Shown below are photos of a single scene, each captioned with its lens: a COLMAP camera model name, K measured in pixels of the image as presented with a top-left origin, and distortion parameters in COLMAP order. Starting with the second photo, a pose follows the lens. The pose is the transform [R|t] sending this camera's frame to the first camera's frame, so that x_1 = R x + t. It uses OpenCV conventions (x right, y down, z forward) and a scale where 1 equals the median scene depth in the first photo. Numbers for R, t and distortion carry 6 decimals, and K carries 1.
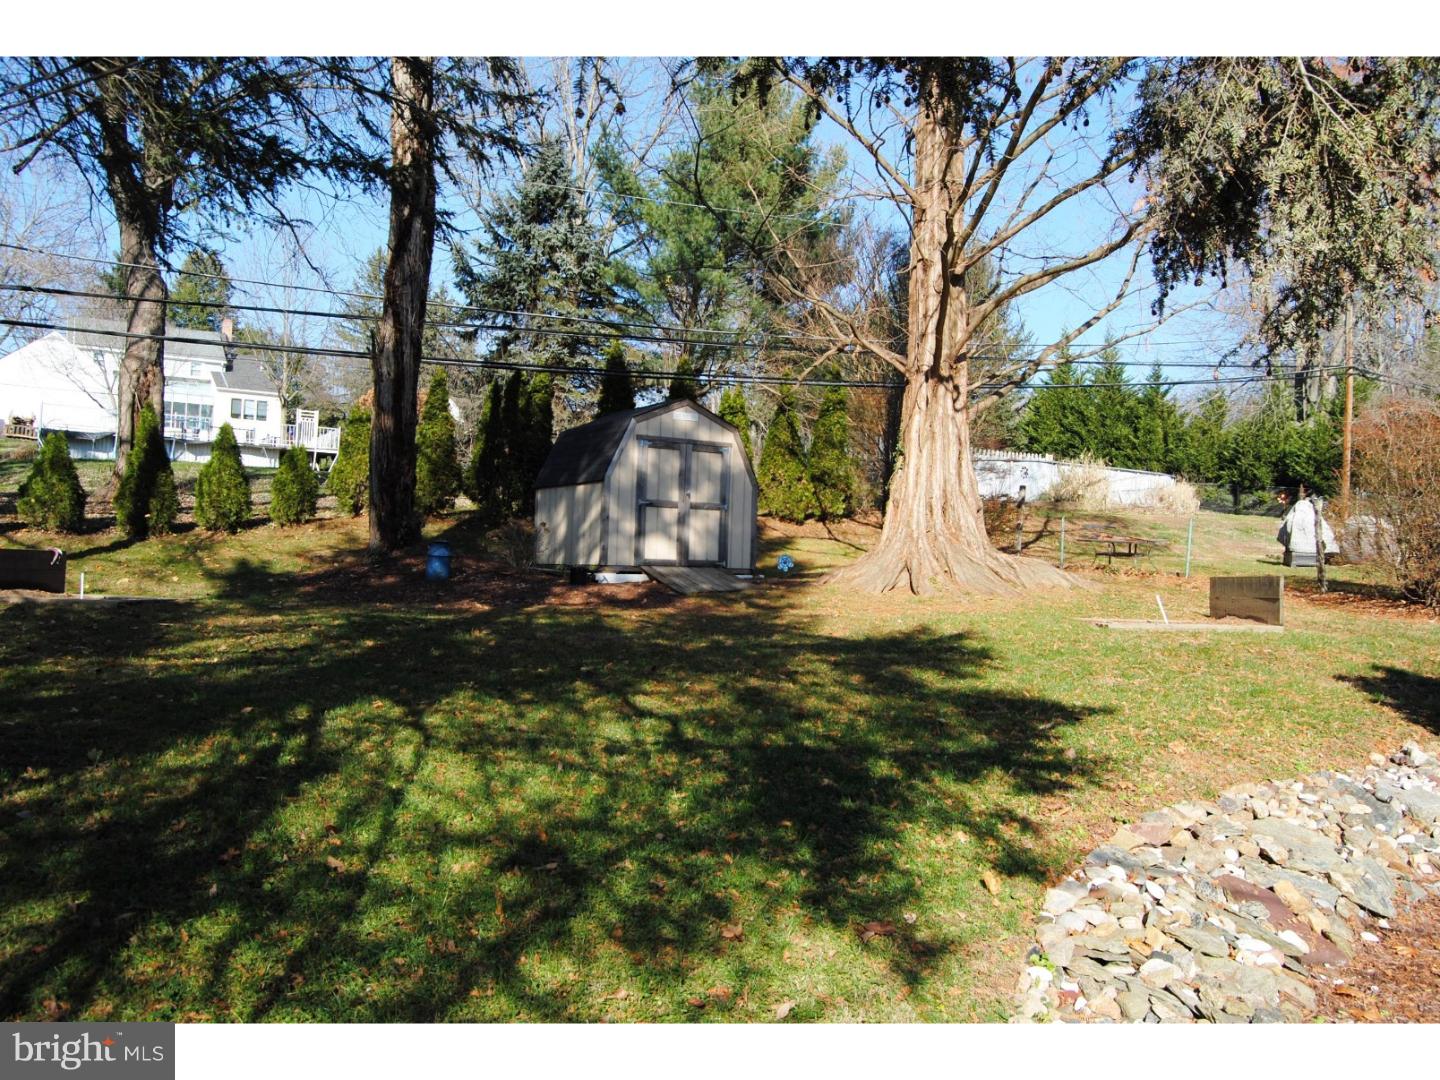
lens RADIAL K [[1135.7, 0, 720.3], [0, 1135.7, 536.0], [0, 0, 1]] dist [-0.085620, 0.024642]
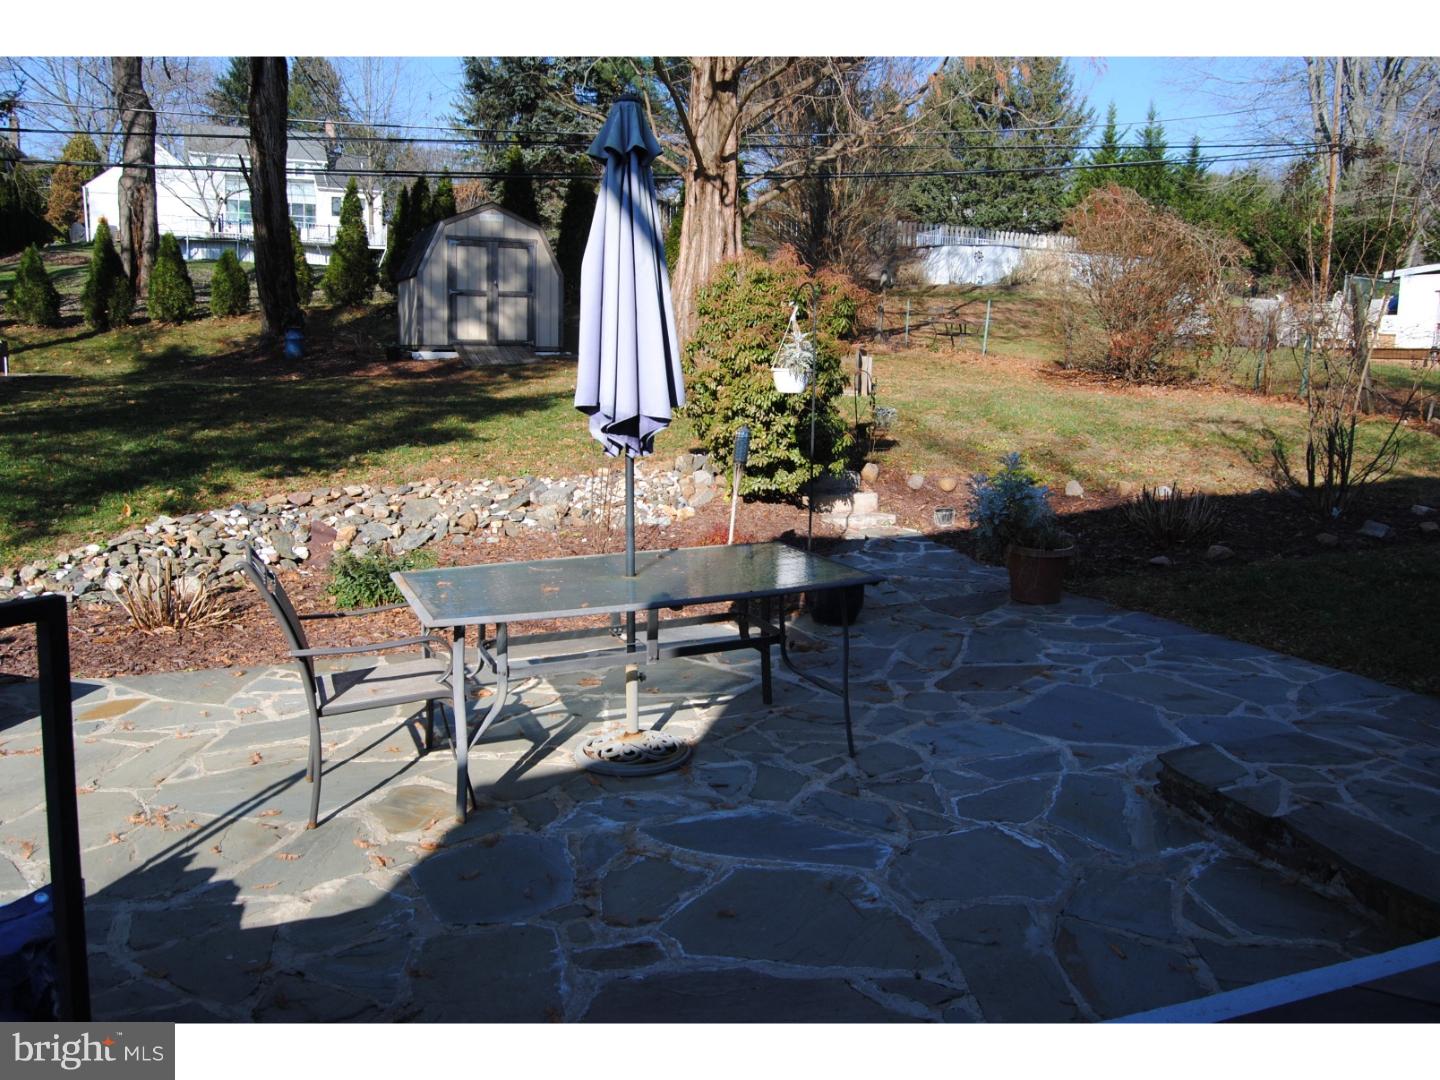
lens RADIAL K [[1135.7, 0, 732.8], [0, 1135.7, 539.2], [0, 0, 1]] dist [-0.085620, 0.024642]
pose [[0.989300, 0.019819, -0.144541, 0.385142], [0.007671, 0.982292, 0.187197, 0.006134], [0.145692, -0.186303, 0.971630, -0.161489]]
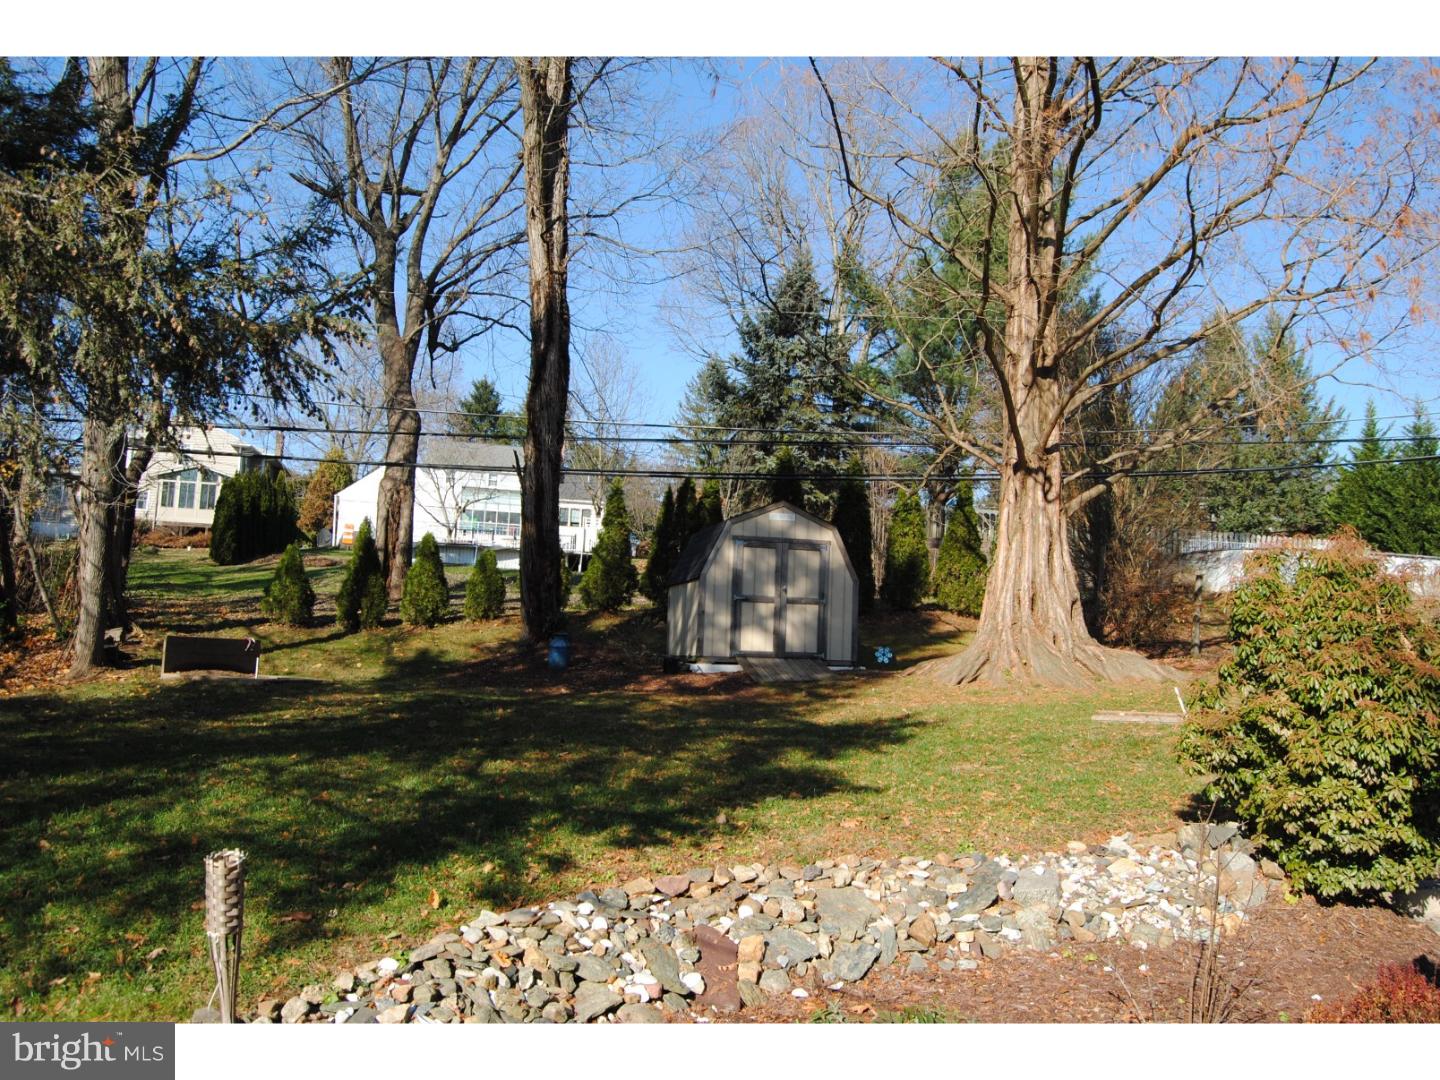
lens RADIAL K [[1135.7, 0, 728.2], [0, 1135.7, 535.2], [0, 0, 1]] dist [-0.085620, 0.024642]
pose [[0.950613, -0.027517, -0.309155, 0.245772], [0.000598, 0.996223, -0.086831, 0.004498], [0.310377, 0.082358, 0.947039, -0.026564]]
